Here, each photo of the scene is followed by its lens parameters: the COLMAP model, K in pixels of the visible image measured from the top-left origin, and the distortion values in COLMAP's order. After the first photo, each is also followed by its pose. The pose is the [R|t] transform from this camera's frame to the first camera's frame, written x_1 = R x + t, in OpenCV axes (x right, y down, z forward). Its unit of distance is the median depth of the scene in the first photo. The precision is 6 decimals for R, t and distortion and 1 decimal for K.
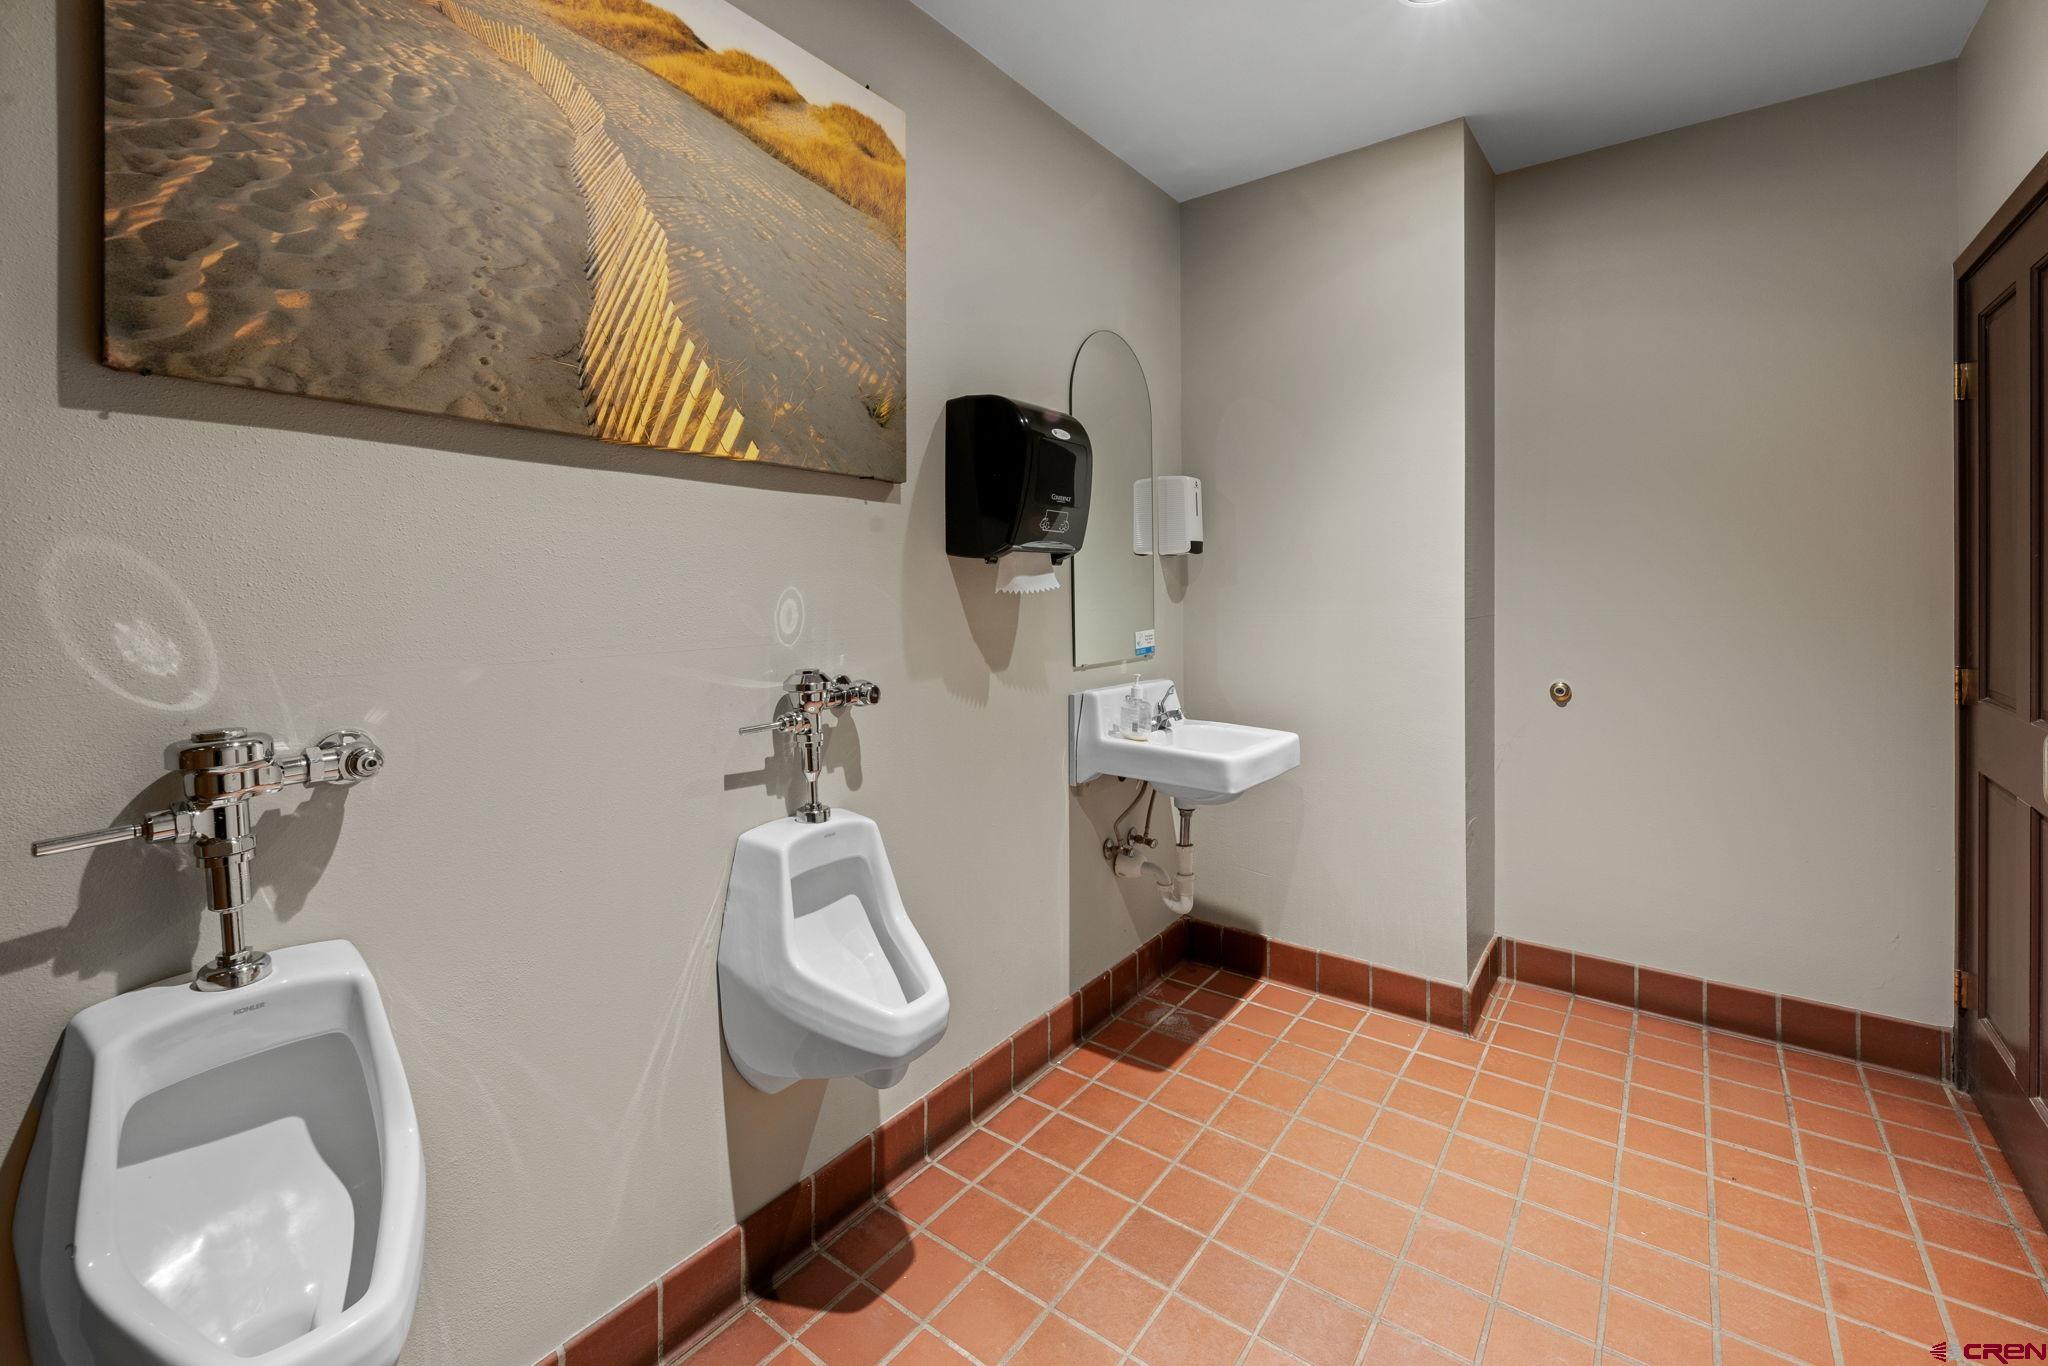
lens RADIAL K [[870.0, 0, 1022.6], [0, 870.0, 584.7], [0, 0, 1]] dist [0.002800, 0.000319]
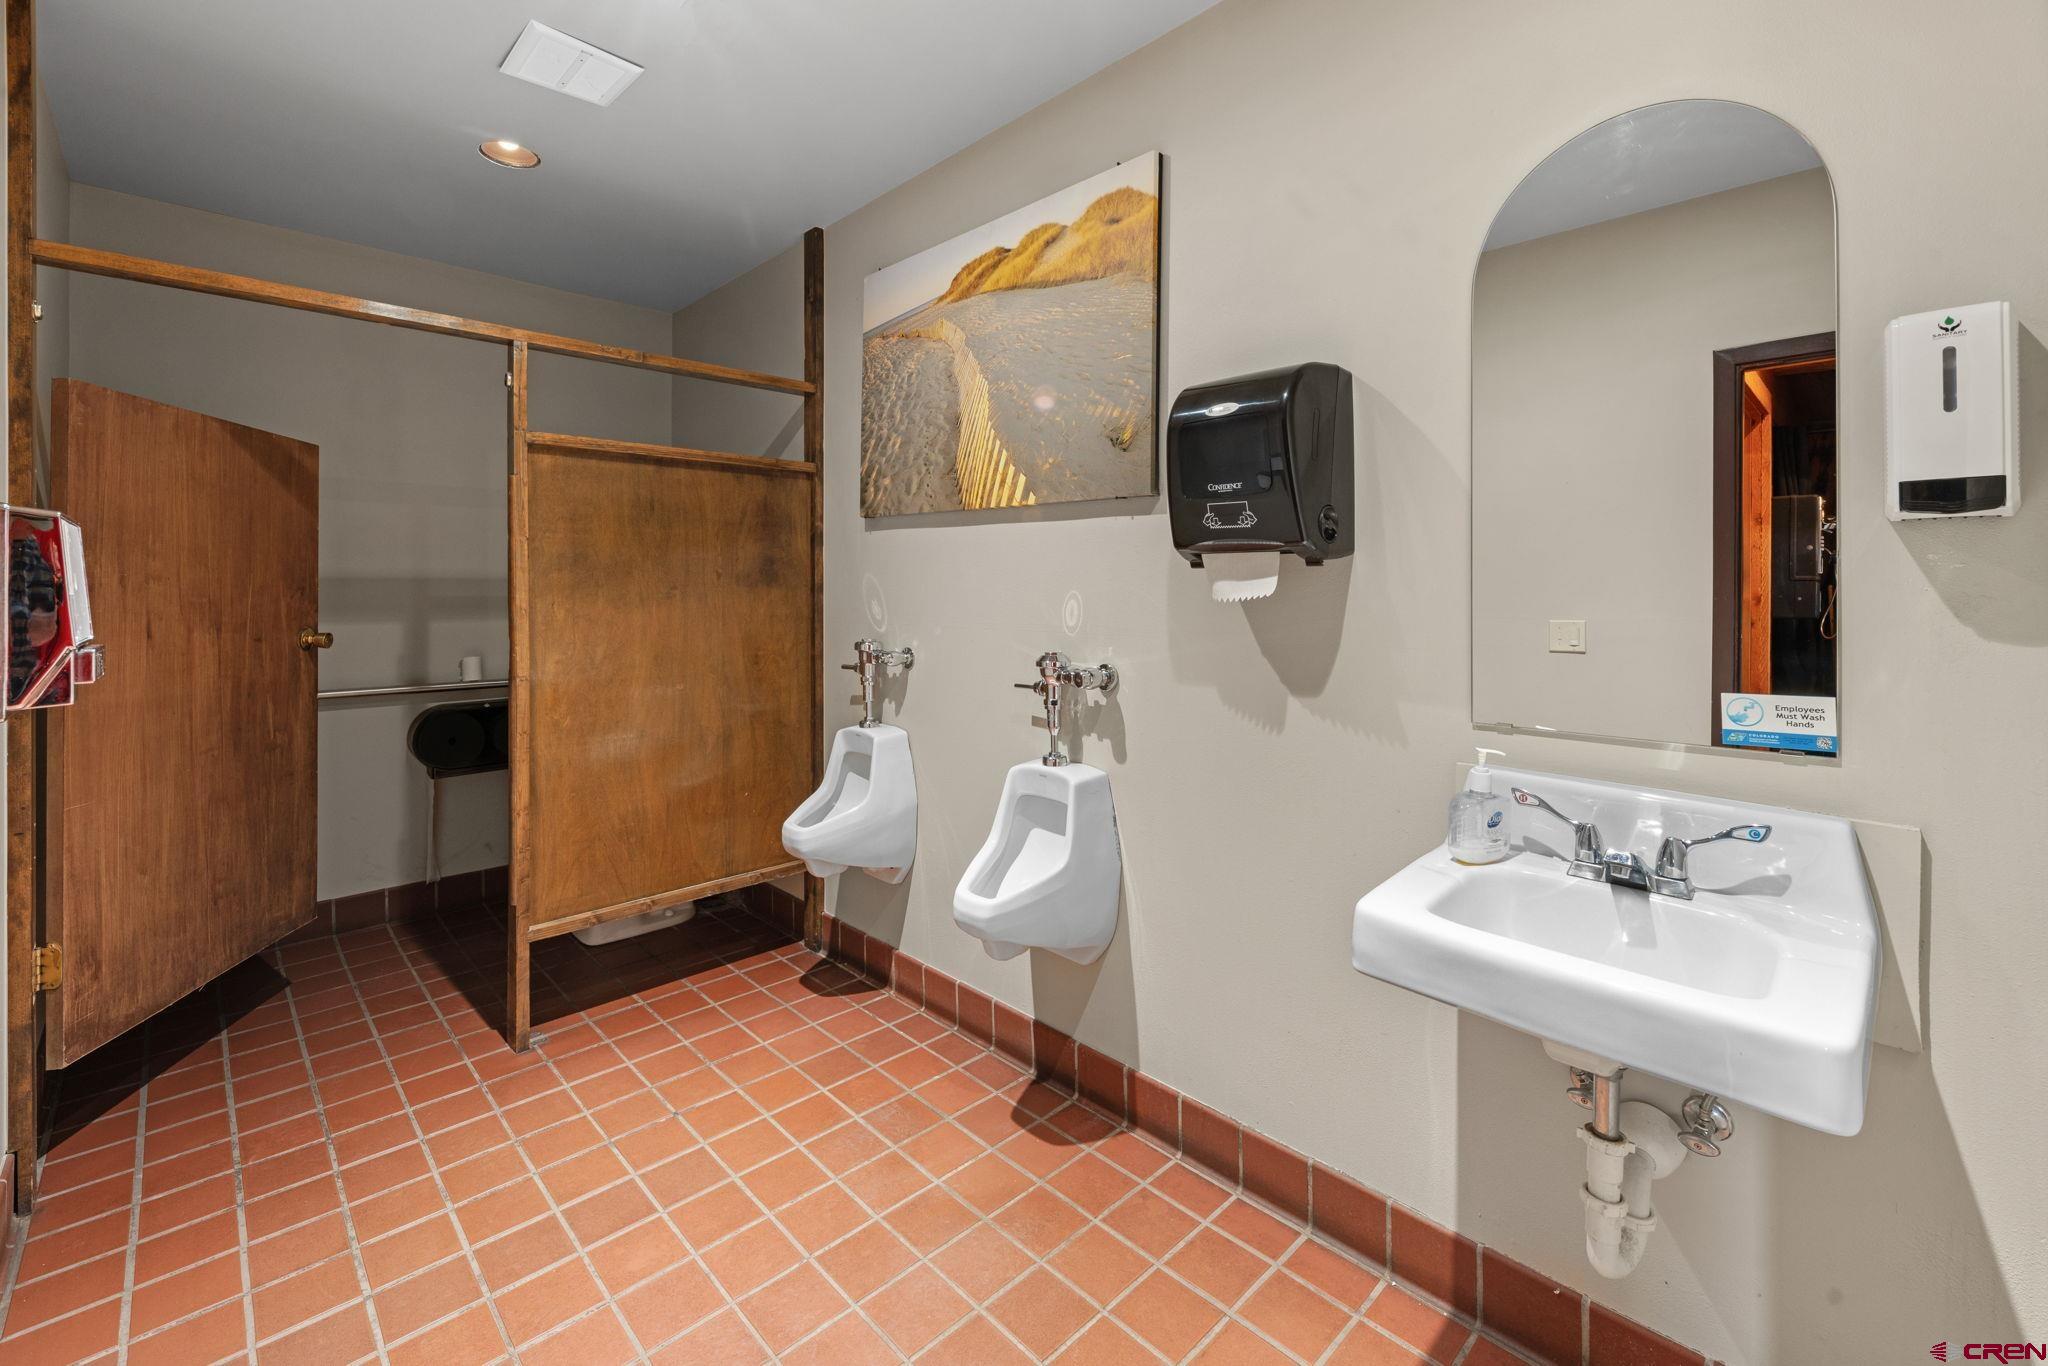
lens RADIAL K [[870.0, 0, 1022.6], [0, 870.0, 584.7], [0, 0, 1]] dist [0.002800, 0.000319]
pose [[-0.156791, 0.000344, -0.987632, 1.145158], [-0.001005, 0.999999, 0.000508, -0.007821], [0.987631, 0.001072, -0.156791, 1.213810]]
